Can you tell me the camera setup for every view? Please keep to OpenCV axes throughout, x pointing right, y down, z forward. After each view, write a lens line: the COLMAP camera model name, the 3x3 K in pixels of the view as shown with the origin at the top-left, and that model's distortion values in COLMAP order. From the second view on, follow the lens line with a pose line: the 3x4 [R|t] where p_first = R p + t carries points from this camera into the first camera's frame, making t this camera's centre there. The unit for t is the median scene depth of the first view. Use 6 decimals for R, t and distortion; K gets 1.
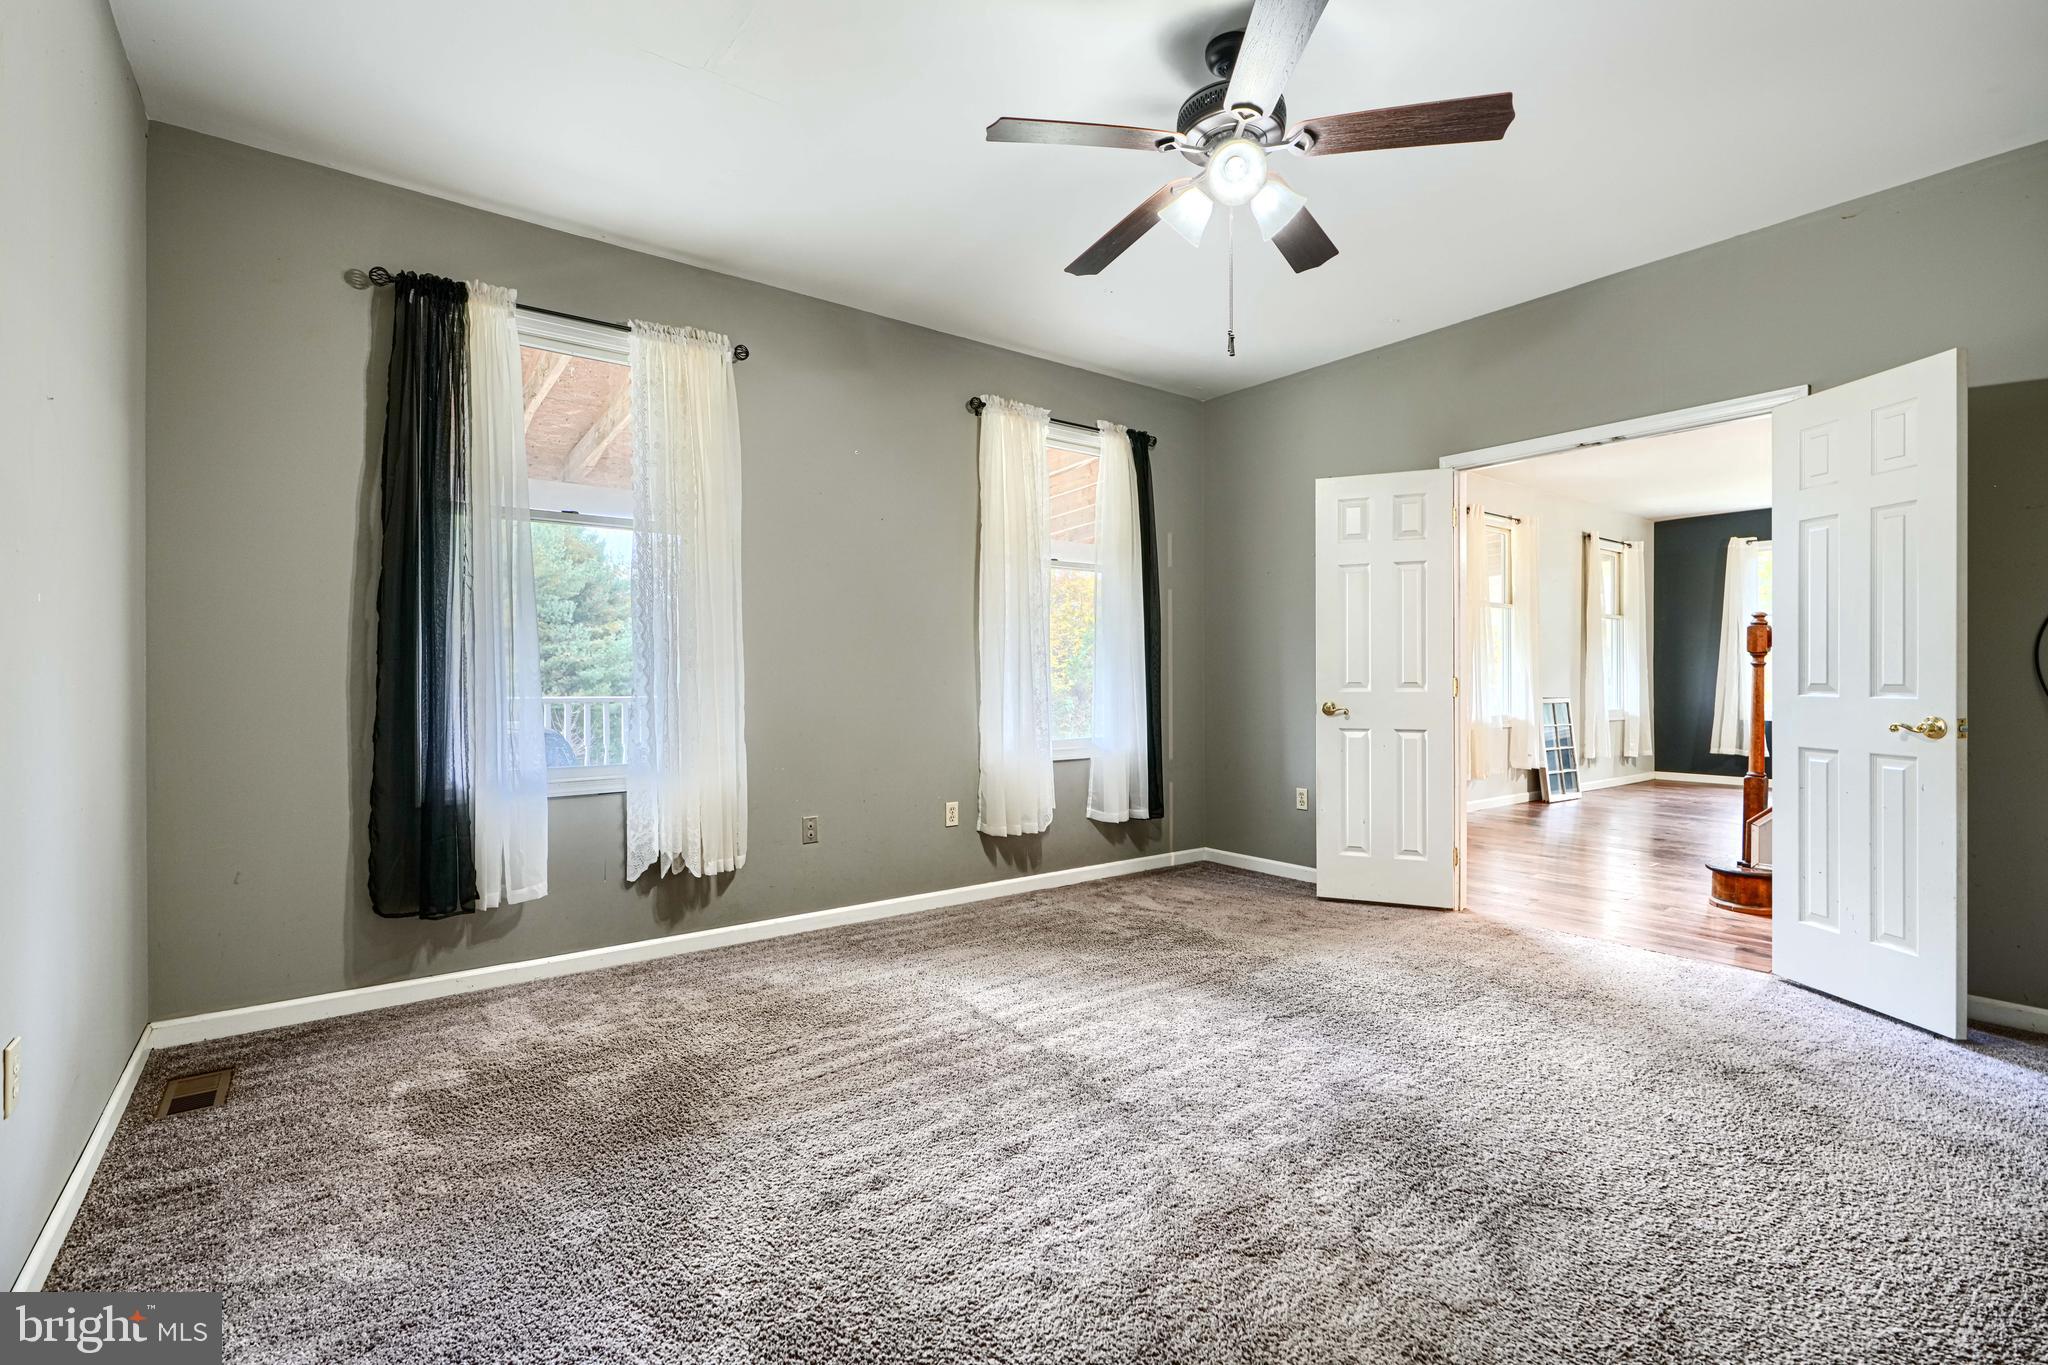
lens RADIAL K [[923.7, 0, 1026.0], [0, 923.7, 696.7], [0, 0, 1]] dist [0.000389, 0.000596]
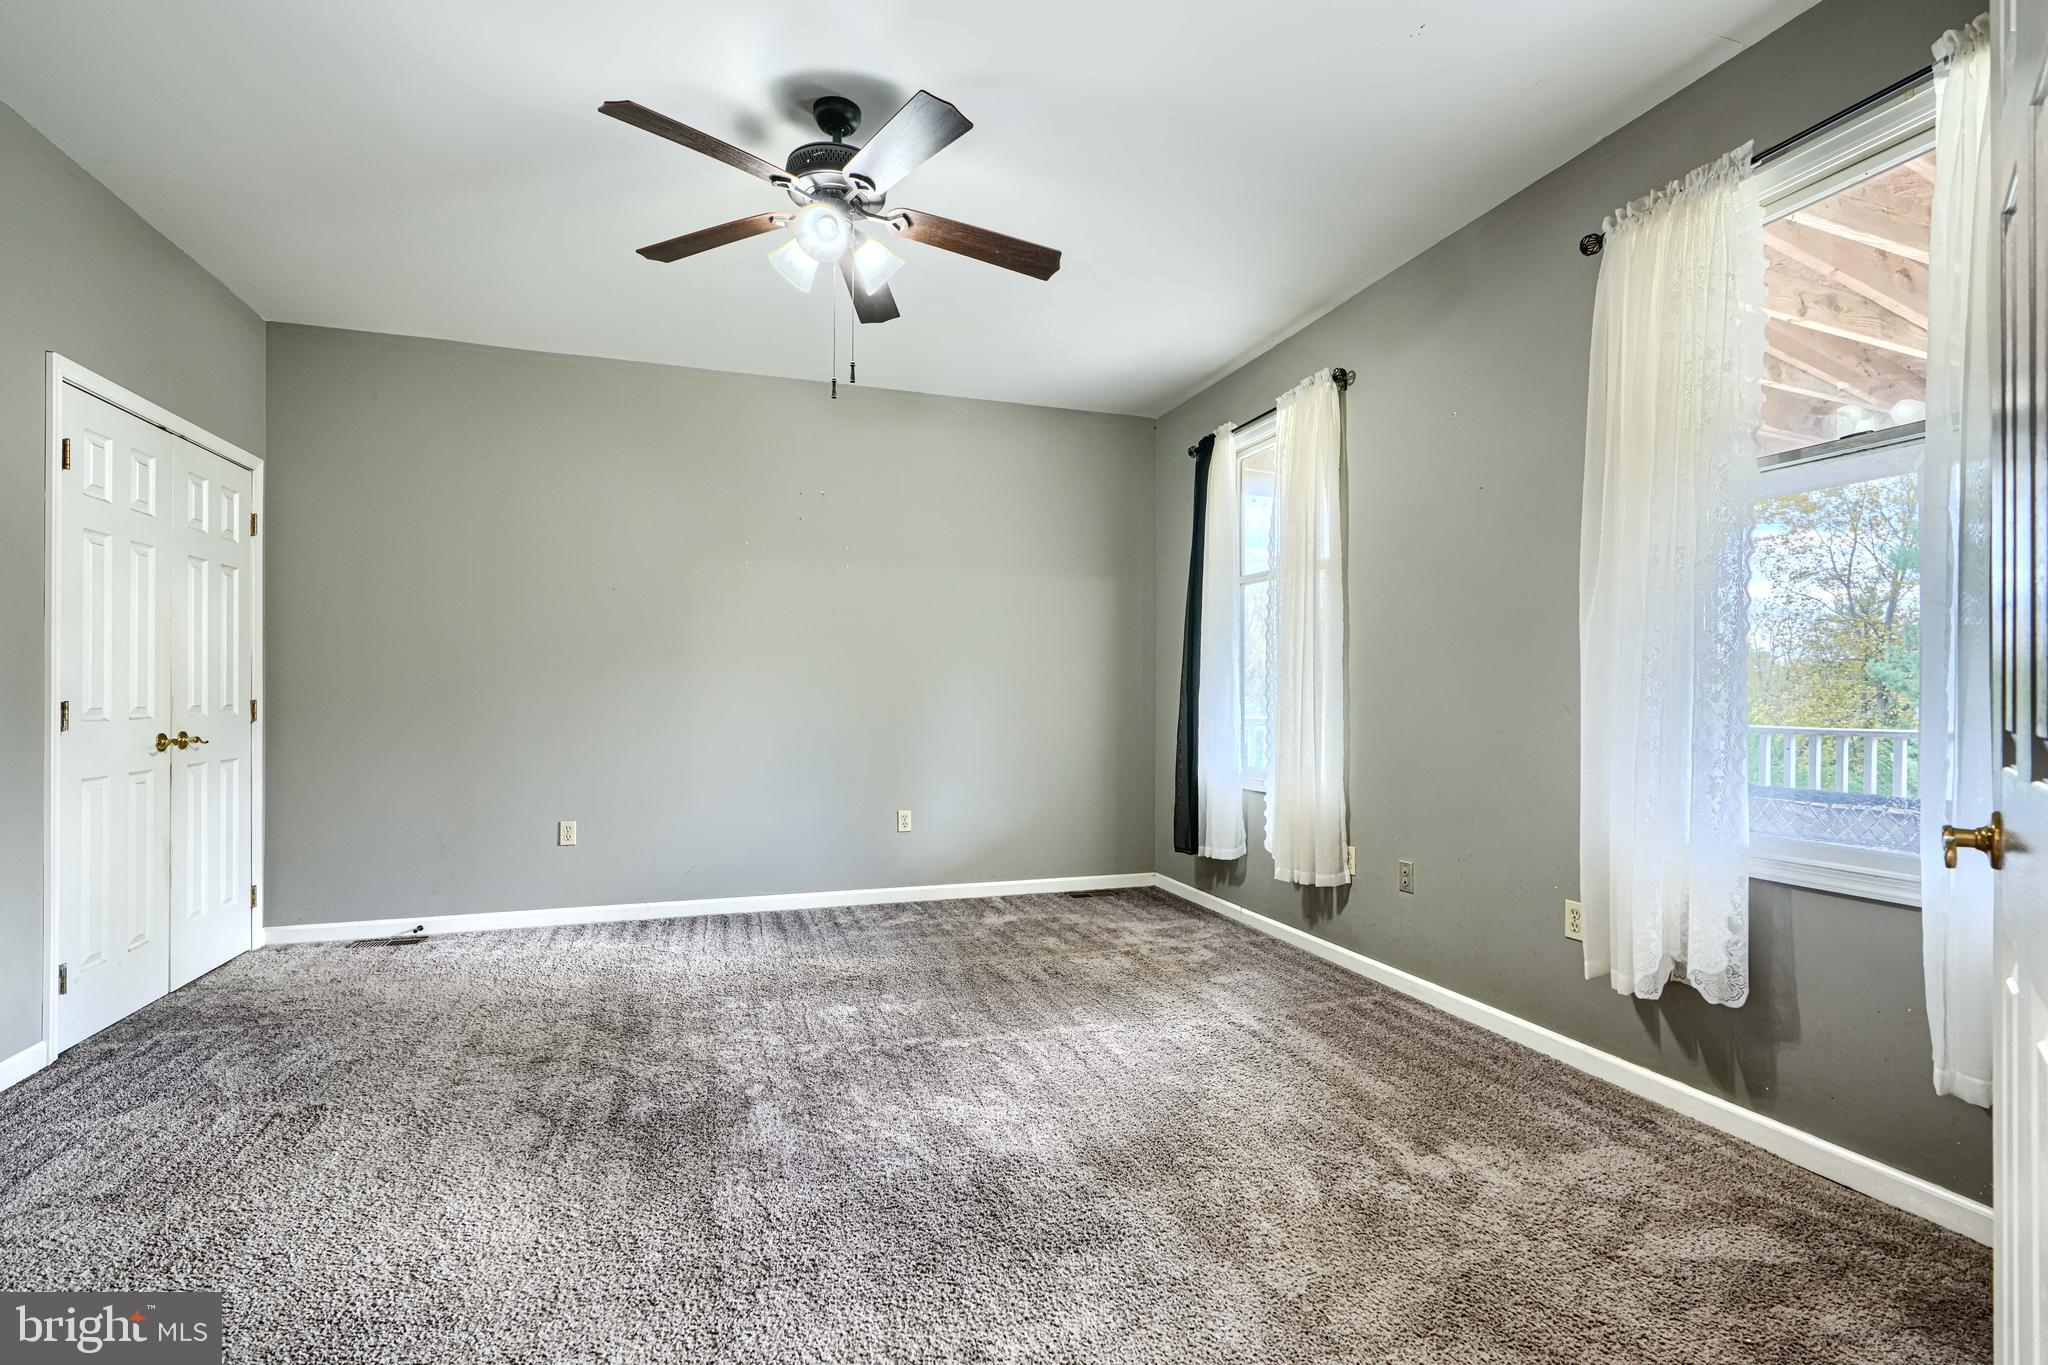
lens RADIAL K [[923.7, 0, 1026.0], [0, 923.7, 696.7], [0, 0, 1]] dist [0.000389, 0.000596]
pose [[-0.327462, -0.007553, -0.944834, 0.854322], [-0.029564, 0.999560, 0.002256, -0.018200], [0.944402, 0.028672, -0.327541, 1.153725]]
